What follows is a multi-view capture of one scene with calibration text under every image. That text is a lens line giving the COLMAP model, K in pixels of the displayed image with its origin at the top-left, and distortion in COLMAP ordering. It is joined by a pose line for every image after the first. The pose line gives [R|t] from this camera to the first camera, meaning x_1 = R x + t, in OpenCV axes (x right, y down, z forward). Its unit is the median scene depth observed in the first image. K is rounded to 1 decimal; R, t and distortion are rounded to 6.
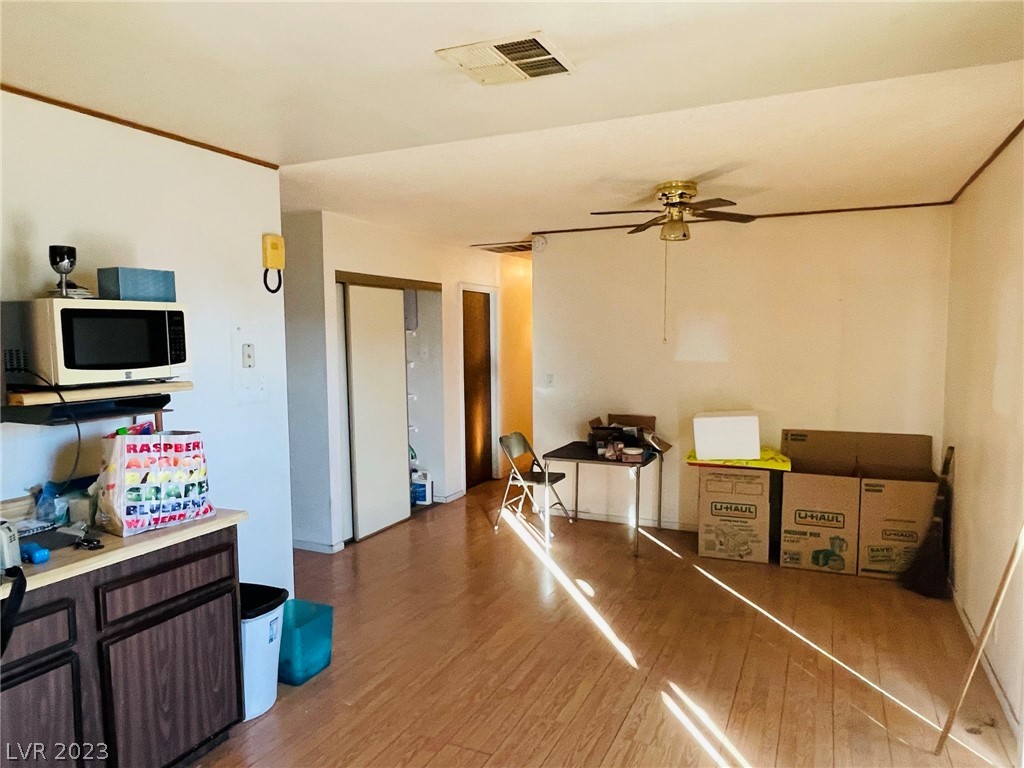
lens RADIAL K [[681.3, 0, 505.7], [0, 681.3, 384.8], [0, 0, 1]] dist [0.028587, -0.045400]
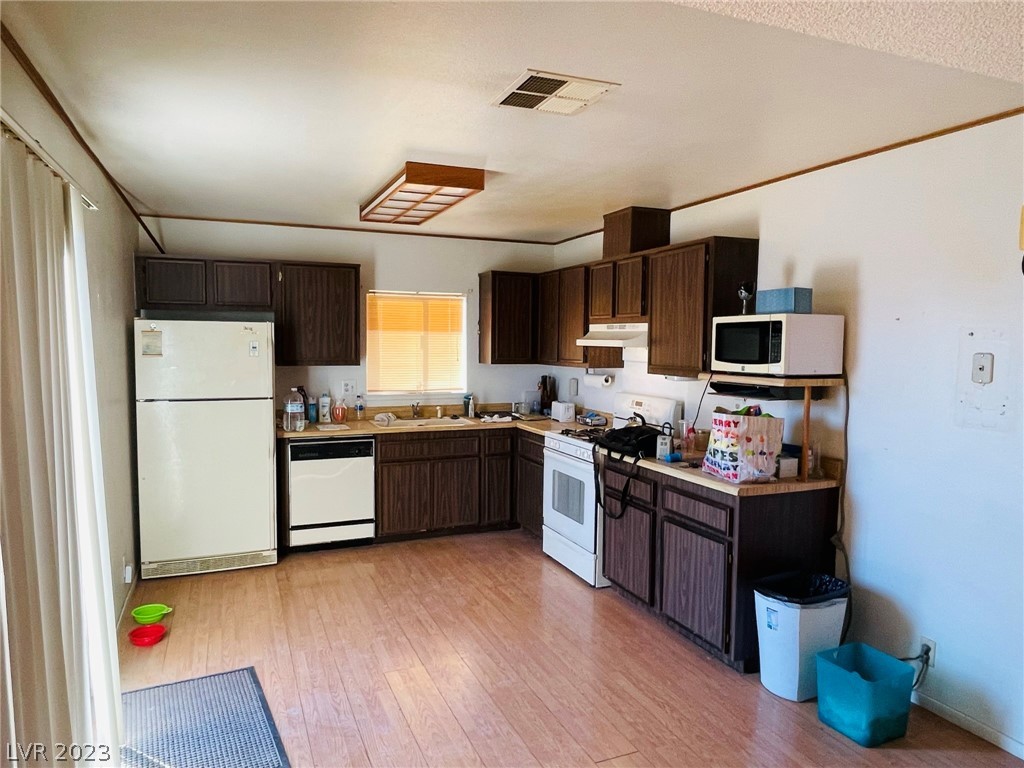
lens RADIAL K [[681.3, 0, 505.7], [0, 681.3, 384.8], [0, 0, 1]] dist [0.028587, -0.045400]
pose [[-0.669333, 0.047321, -0.741454, 0.830591], [-0.063234, 0.990720, 0.120313, -0.120324], [0.740267, 0.127414, -0.660129, 1.591092]]
